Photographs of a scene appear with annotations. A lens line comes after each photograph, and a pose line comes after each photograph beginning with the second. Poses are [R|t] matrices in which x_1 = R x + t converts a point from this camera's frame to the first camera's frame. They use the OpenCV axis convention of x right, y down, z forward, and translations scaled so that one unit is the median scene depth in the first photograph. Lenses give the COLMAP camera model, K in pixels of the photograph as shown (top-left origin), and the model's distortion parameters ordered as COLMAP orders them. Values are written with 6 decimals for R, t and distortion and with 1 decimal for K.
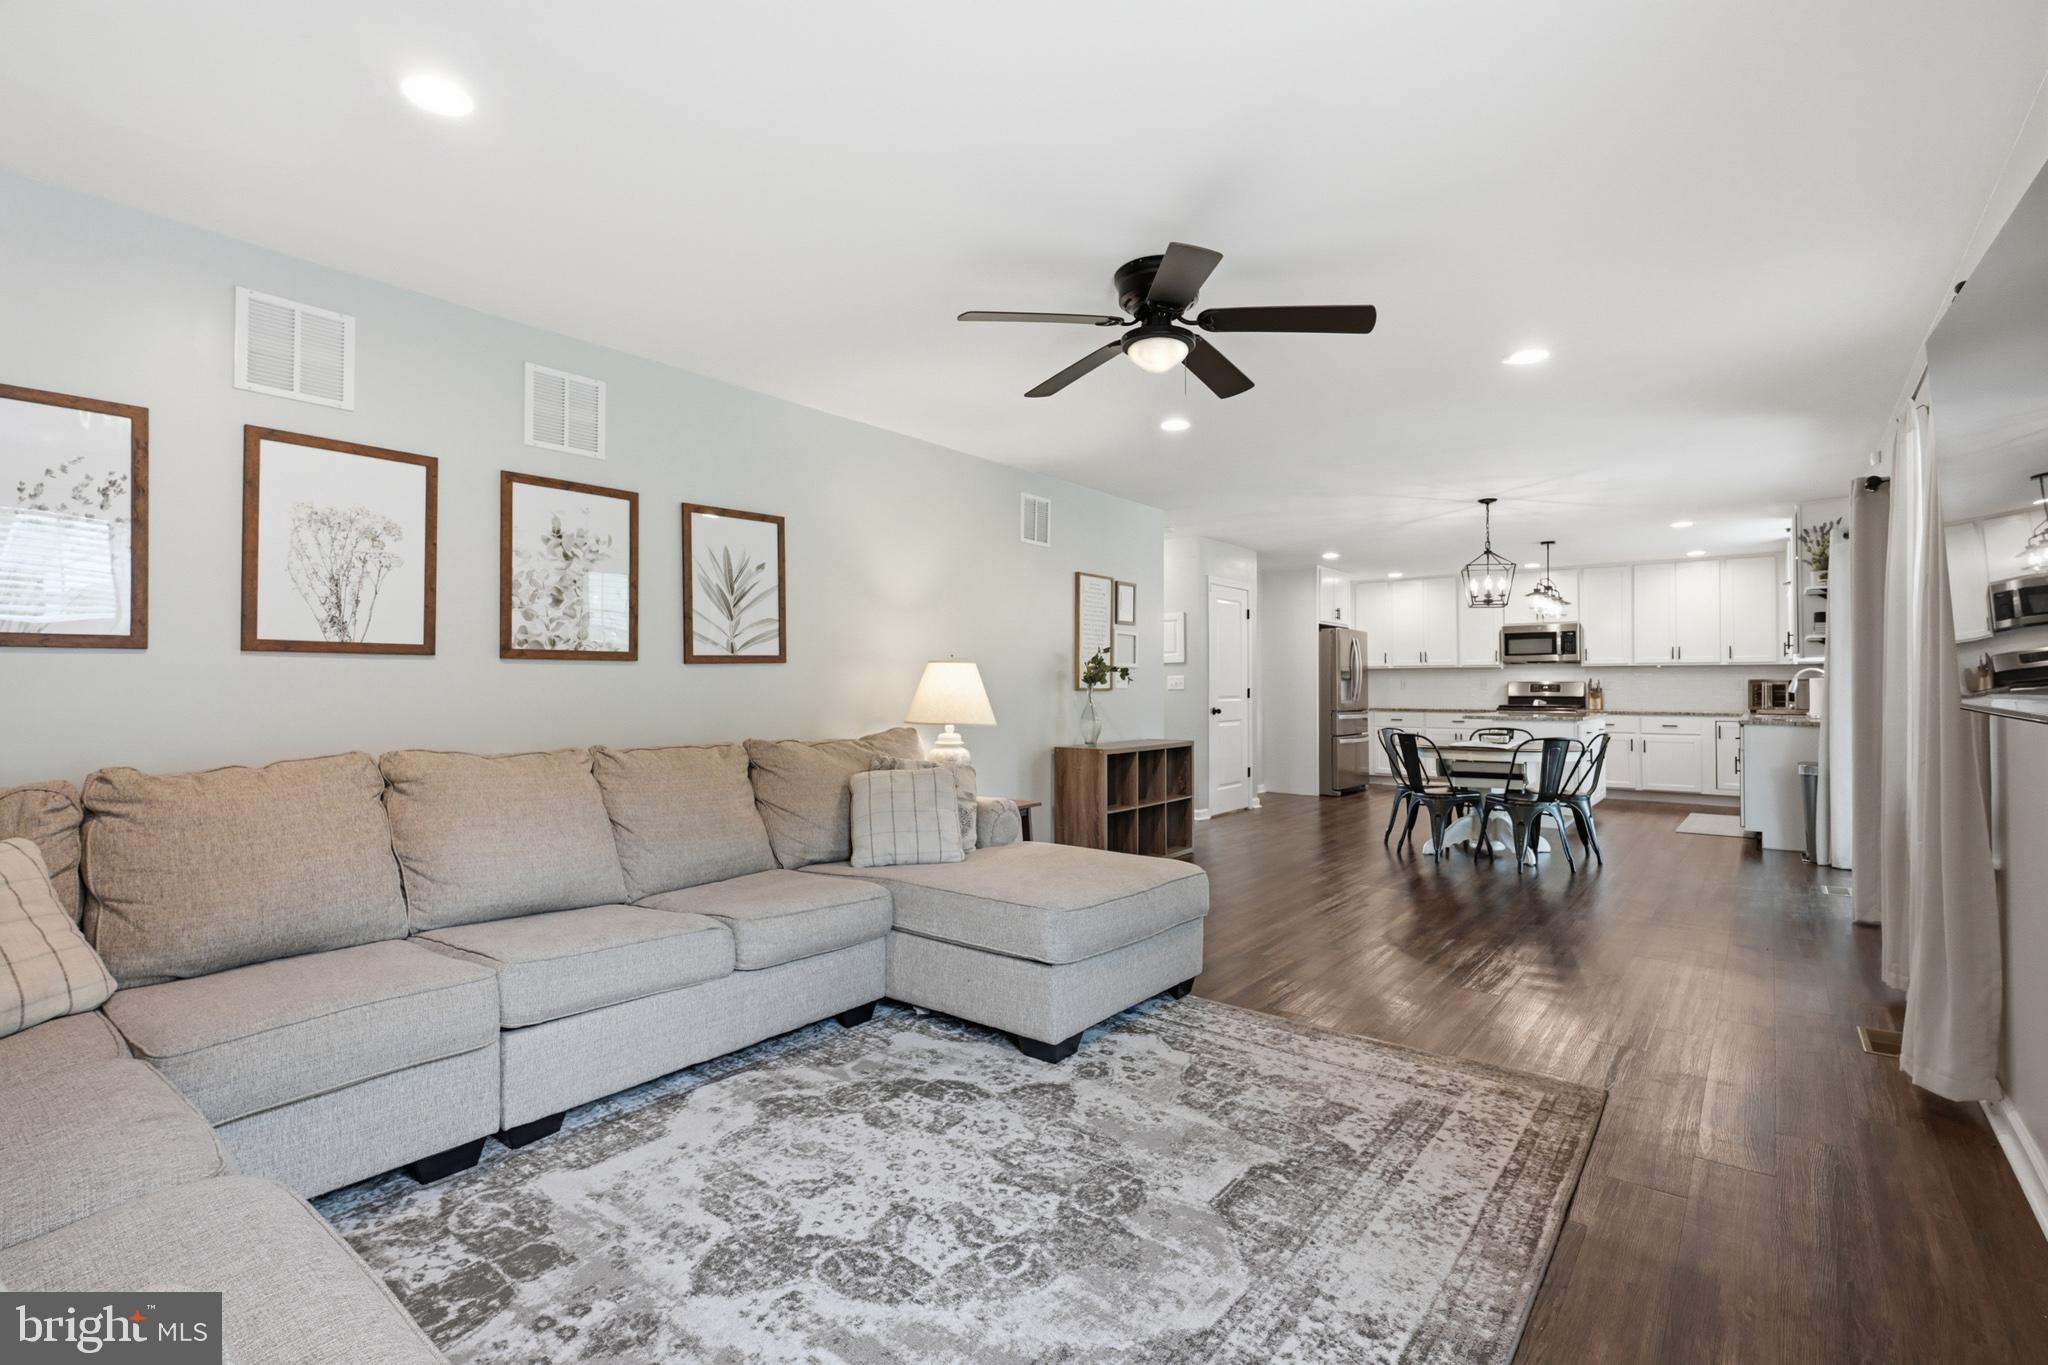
lens RADIAL K [[939.6, 0, 1019.4], [0, 939.6, 677.9], [0, 0, 1]] dist [-0.005203, -0.000272]
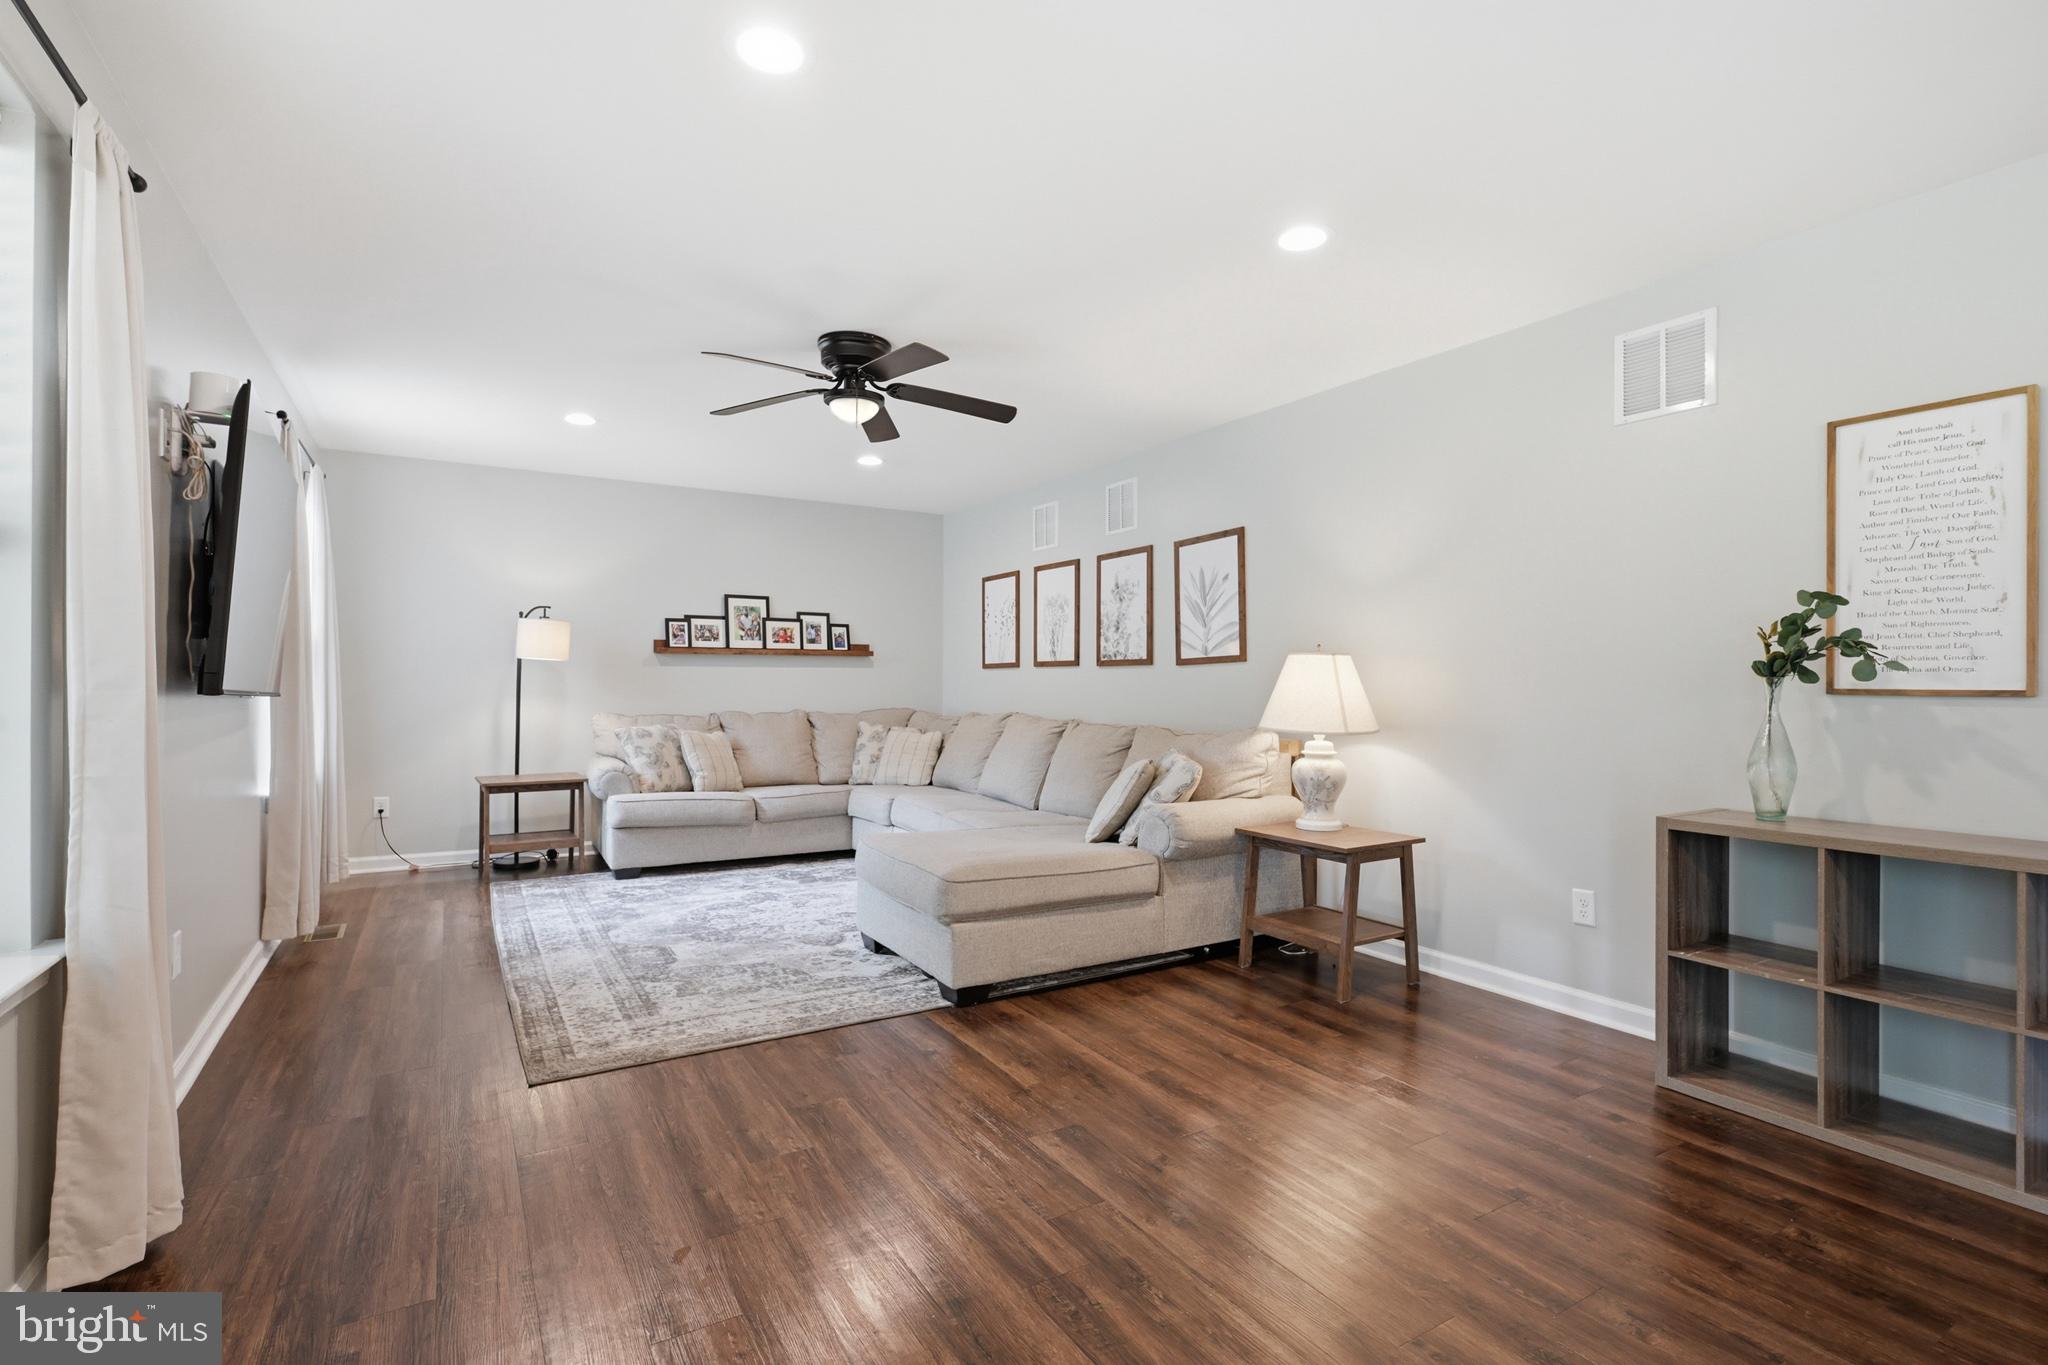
lens RADIAL K [[939.6, 0, 1019.3], [0, 939.6, 684.4], [0, 0, 1]] dist [-0.005203, -0.000272]
pose [[-0.342820, -0.001347, -0.939400, 1.250268], [0.002194, 0.999995, -0.002234, 0.017663], [0.939399, -0.002827, -0.342815, 1.652968]]
